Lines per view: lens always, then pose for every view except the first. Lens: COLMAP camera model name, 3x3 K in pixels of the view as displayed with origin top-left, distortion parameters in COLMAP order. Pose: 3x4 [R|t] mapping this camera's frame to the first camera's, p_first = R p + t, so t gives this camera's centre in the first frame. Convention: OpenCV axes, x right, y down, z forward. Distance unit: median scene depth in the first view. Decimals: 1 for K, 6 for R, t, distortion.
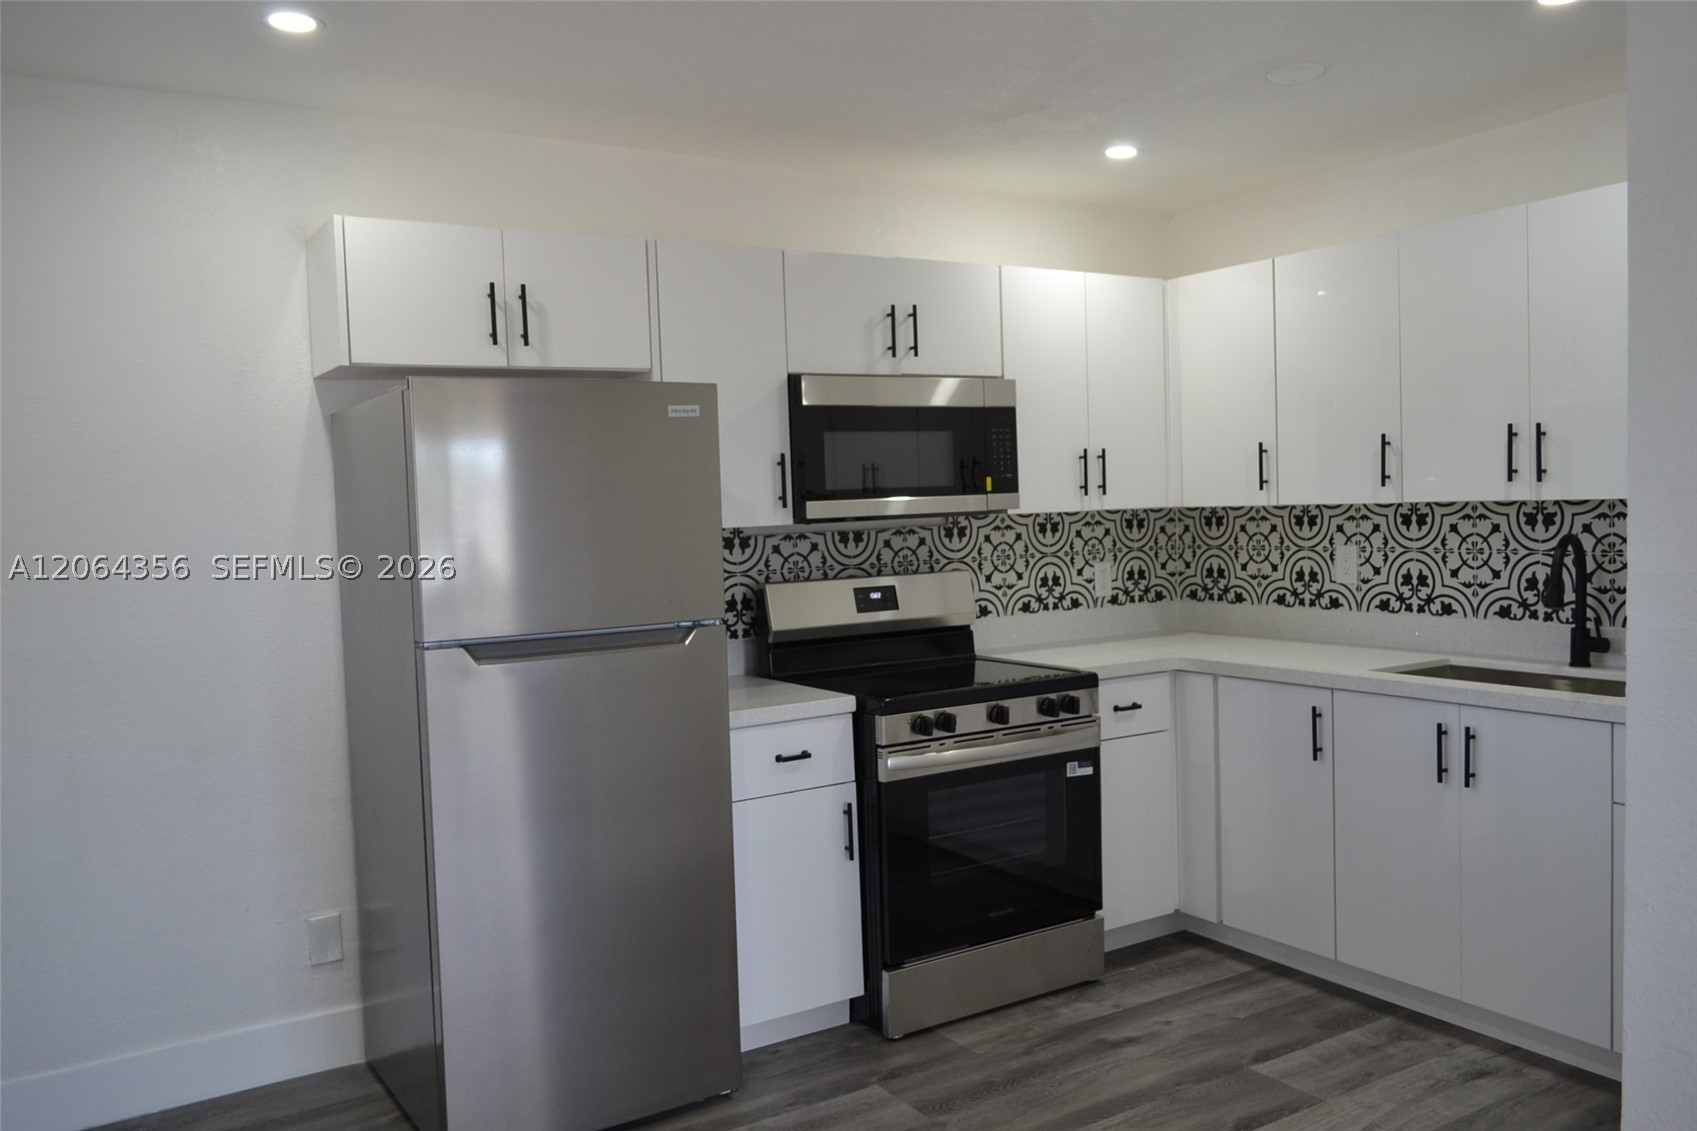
lens RADIAL K [[1336.0, 0, 848.2], [0, 1336.0, 574.7], [0, 0, 1]] dist [-0.016023, 0.004929]
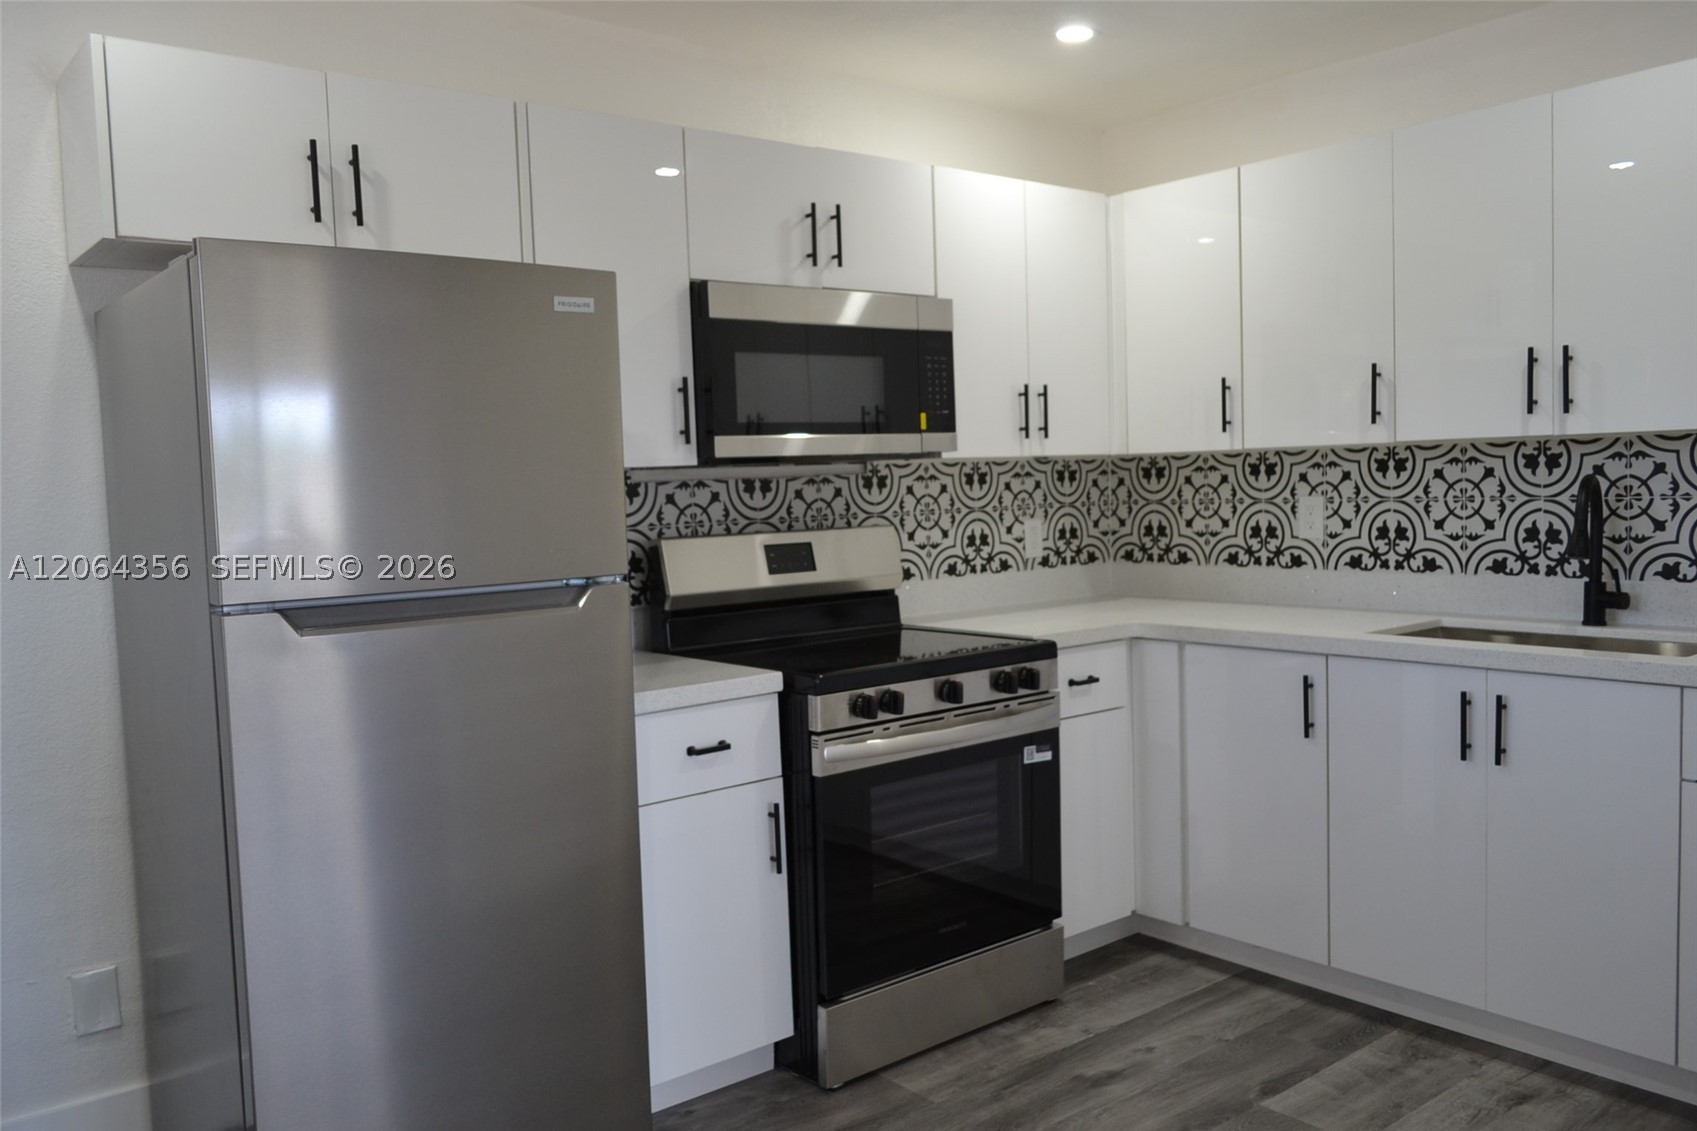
lens RADIAL K [[1336.0, 0, 850.4], [0, 1336.0, 574.1], [0, 0, 1]] dist [-0.016023, 0.004929]
pose [[0.992348, -0.008169, 0.123198, -0.051131], [0.006701, 0.999902, 0.012329, 0.020425], [-0.123287, -0.011409, 0.992305, 0.179926]]
